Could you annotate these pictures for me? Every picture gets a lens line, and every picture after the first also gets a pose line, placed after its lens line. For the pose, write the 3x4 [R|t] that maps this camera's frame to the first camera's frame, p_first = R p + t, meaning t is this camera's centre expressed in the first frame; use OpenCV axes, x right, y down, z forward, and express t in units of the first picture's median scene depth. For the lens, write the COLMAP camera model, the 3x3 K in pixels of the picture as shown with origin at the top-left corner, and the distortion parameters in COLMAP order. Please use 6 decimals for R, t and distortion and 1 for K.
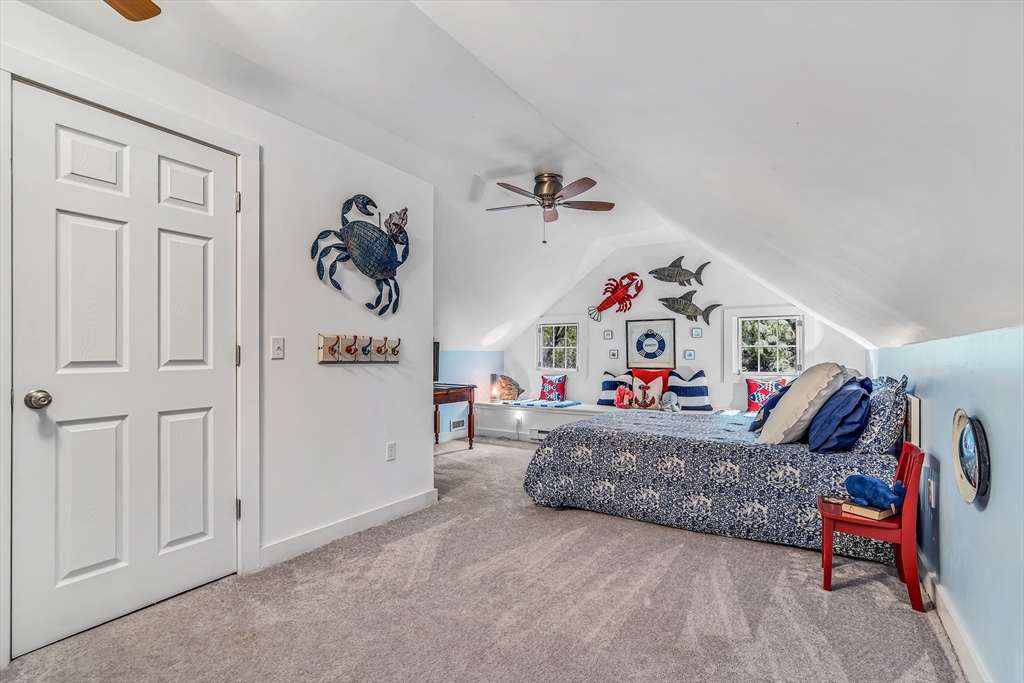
lens RADIAL K [[476.0, 0, 508.8], [0, 476.0, 341.6], [0, 0, 1]] dist [-0.000095, 0.000276]
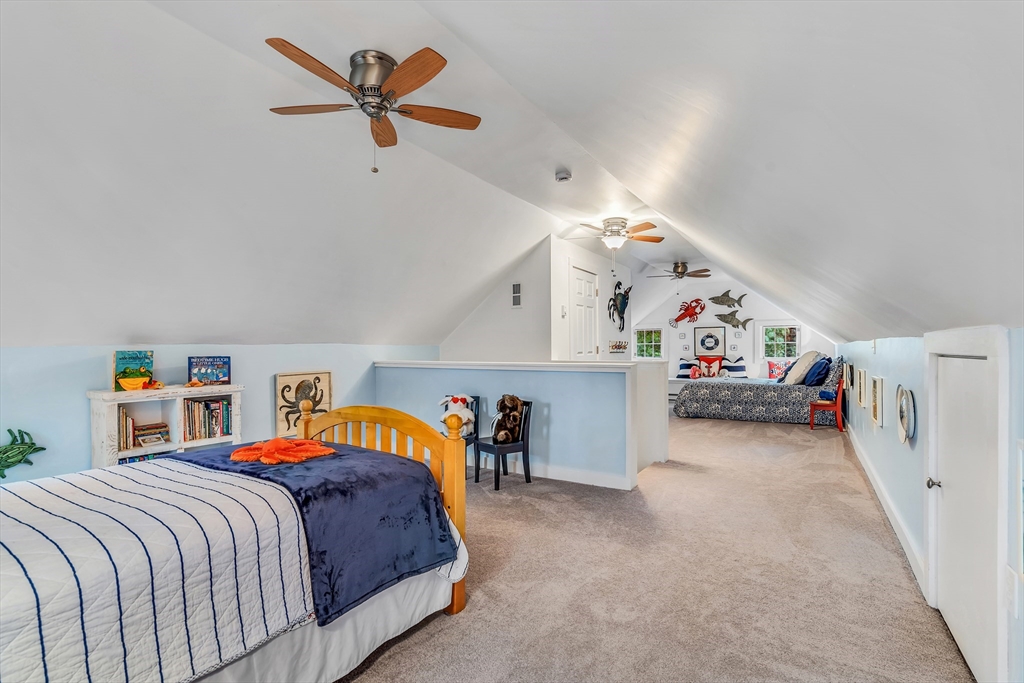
lens RADIAL K [[476.0, 0, 508.8], [0, 476.0, 341.6], [0, 0, 1]] dist [-0.000095, 0.000276]
pose [[0.999805, -0.008203, 0.017958, -0.472250], [0.007969, 0.999883, 0.013042, -0.023766], [-0.018063, -0.012896, 0.999754, -0.715401]]
